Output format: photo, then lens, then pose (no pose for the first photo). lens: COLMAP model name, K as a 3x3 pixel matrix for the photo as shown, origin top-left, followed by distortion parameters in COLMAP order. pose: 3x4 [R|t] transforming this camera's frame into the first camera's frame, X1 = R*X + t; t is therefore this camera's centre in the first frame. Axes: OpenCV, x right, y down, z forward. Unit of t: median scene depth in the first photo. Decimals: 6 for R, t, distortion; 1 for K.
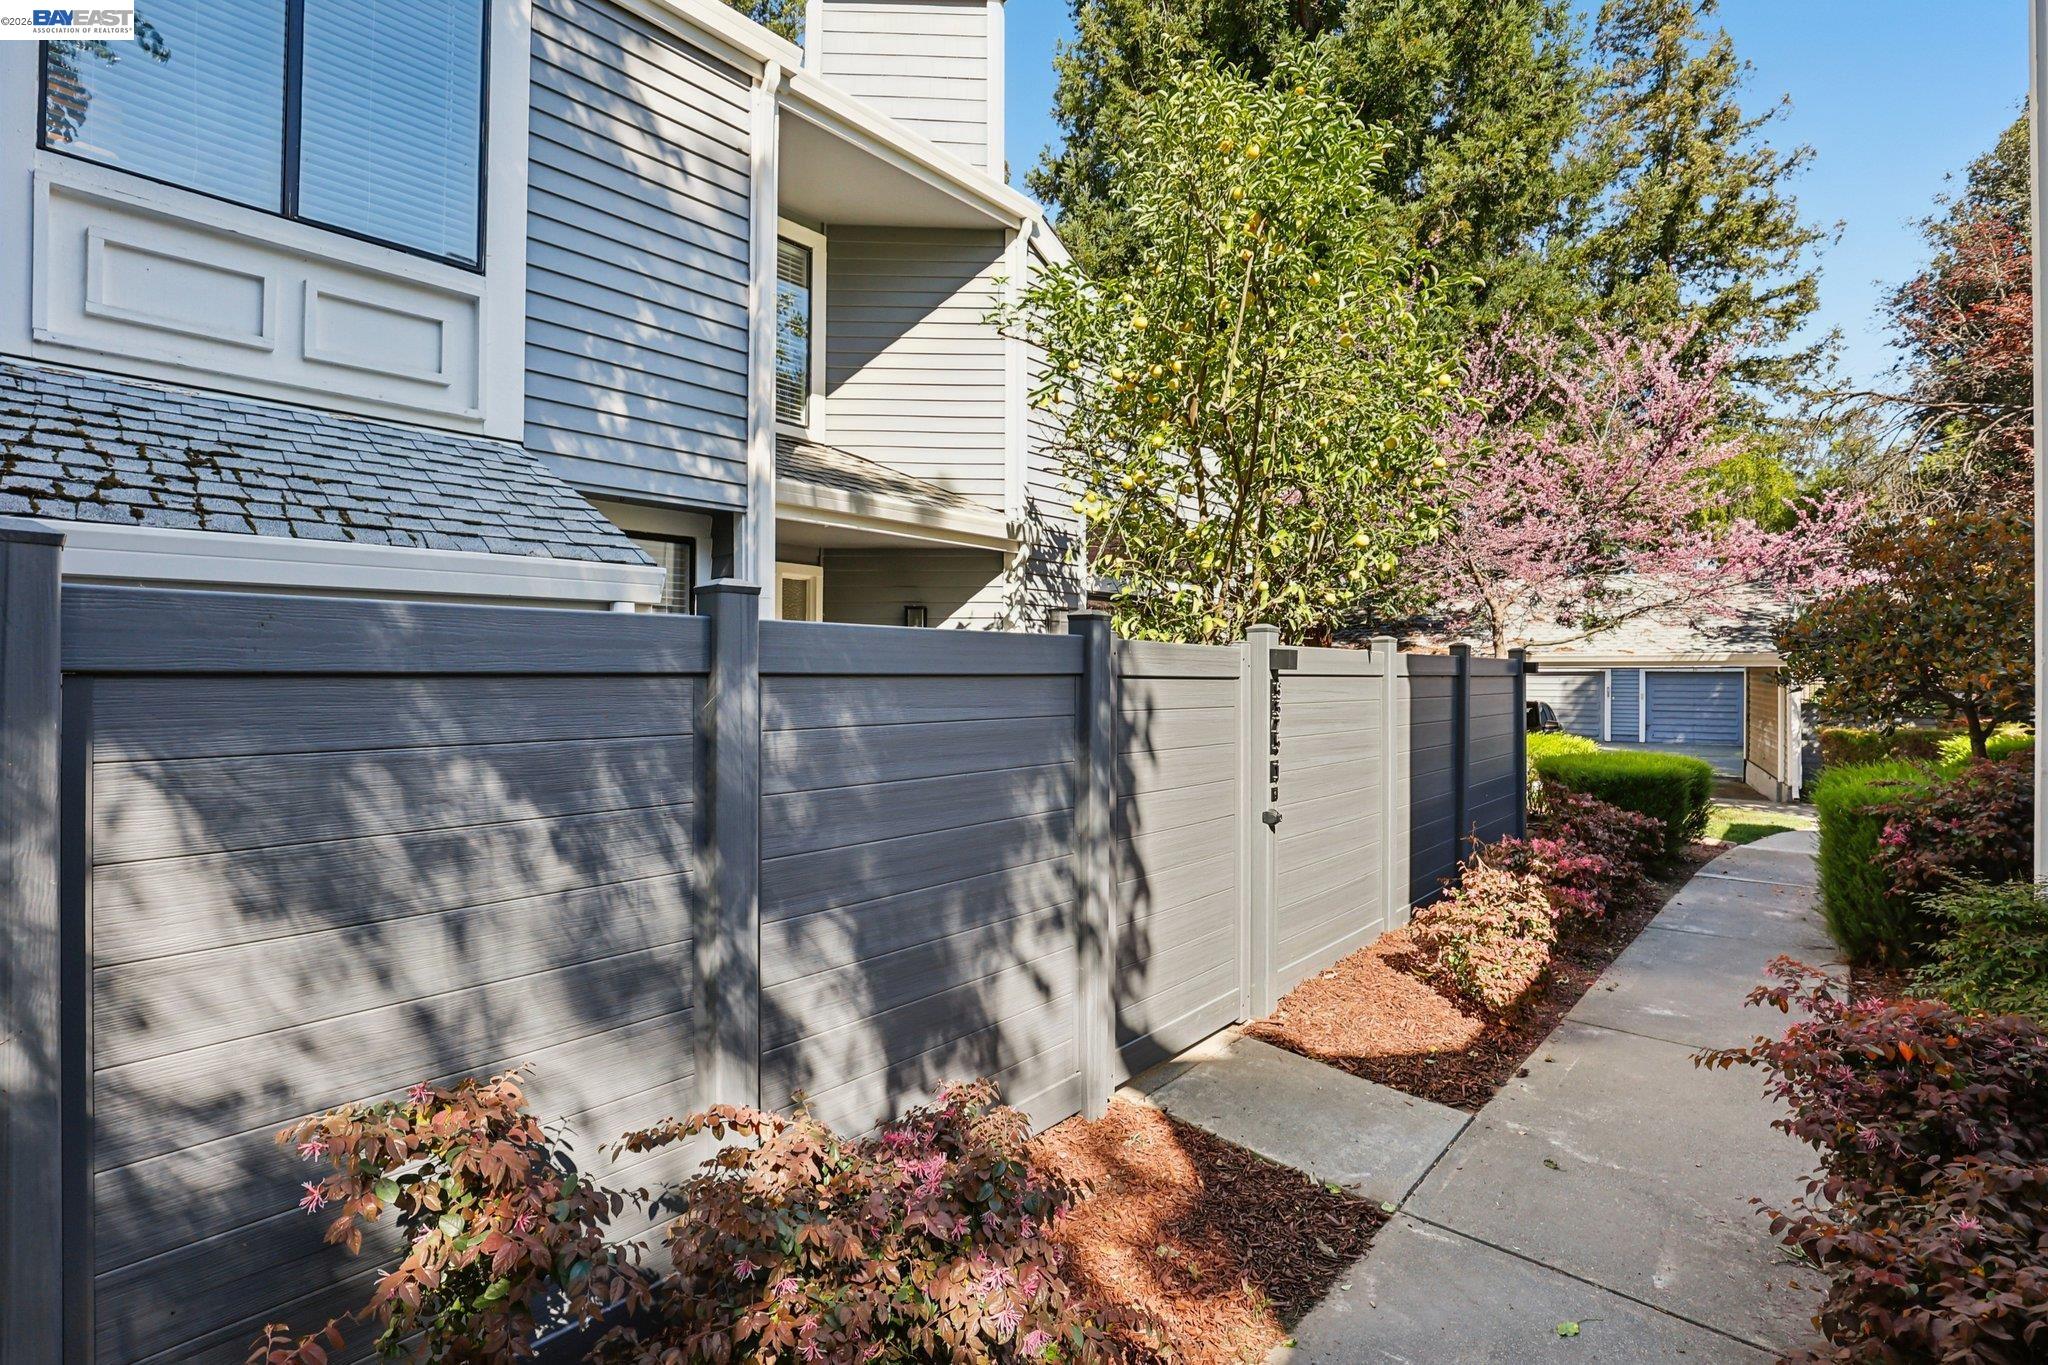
lens RADIAL K [[918.6, 0, 1084.8], [0, 918.6, 670.3], [0, 0, 1]] dist [-0.015939, 0.000364]
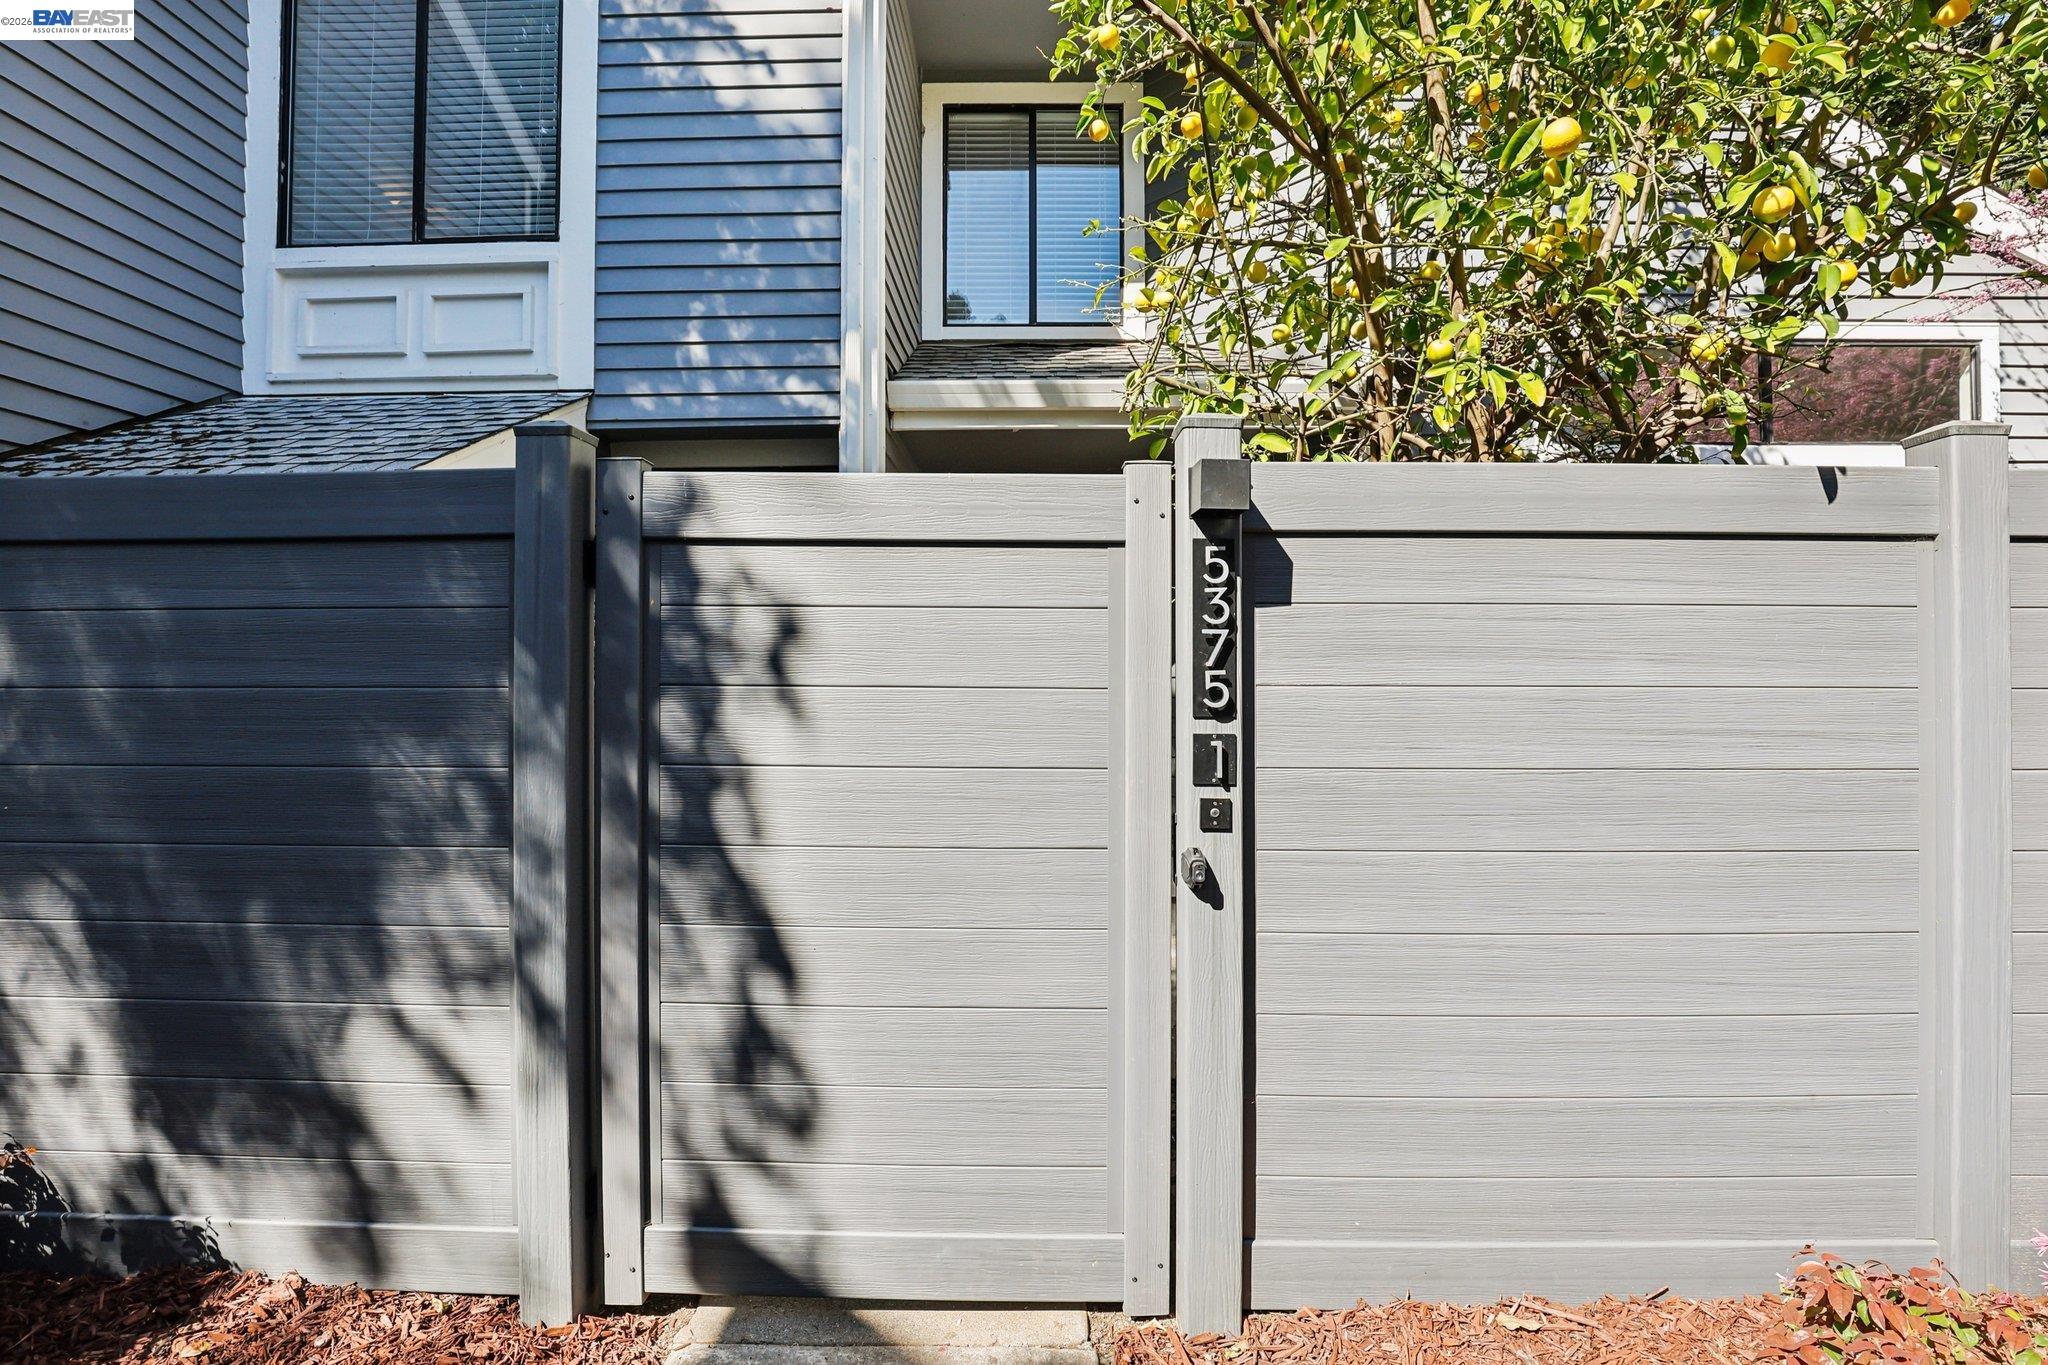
lens RADIAL K [[918.6, 0, 1084.8], [0, 918.6, 670.3], [0, 0, 1]] dist [-0.015939, 0.000364]
pose [[0.663839, -0.011816, -0.747782, 0.524962], [0.023862, 0.999701, 0.005386, 0.073485], [0.747495, -0.021419, 0.663922, 0.737302]]
